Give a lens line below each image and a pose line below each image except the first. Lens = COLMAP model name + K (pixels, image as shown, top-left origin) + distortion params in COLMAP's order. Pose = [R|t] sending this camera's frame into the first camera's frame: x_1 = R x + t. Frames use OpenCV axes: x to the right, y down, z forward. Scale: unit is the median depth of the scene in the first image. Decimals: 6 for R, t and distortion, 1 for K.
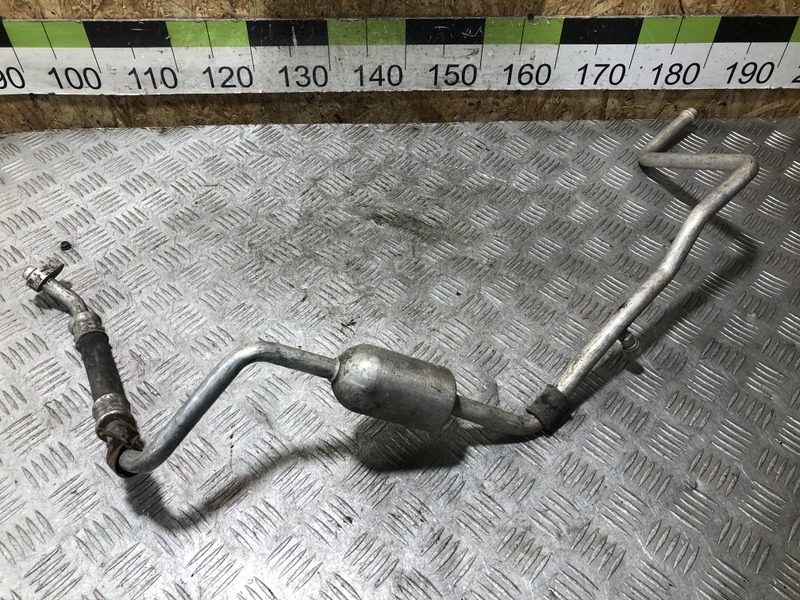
lens RADIAL K [[649.8, 0, 394.7], [0, 649.8, 302.3], [0, 0, 1]] dist [-0.000215, 0.006841]
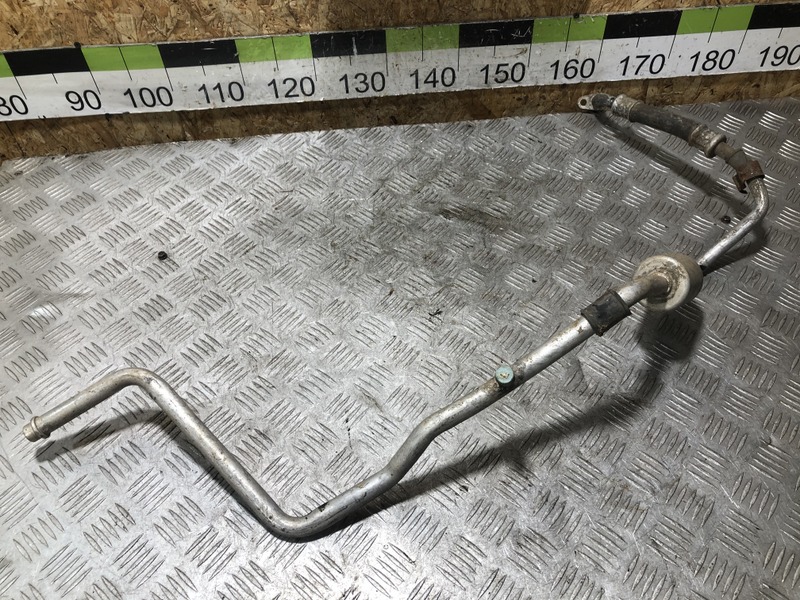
lens RADIAL K [[654.6, 0, 404.5], [0, 654.6, 294.5], [0, 0, 1]] dist [0.001524, 0.001633]
pose [[0.998363, -0.057167, 0.001790, -0.094274], [0.057153, 0.998339, 0.007252, -0.006565], [-0.002201, -0.007138, 0.999972, -0.071882]]
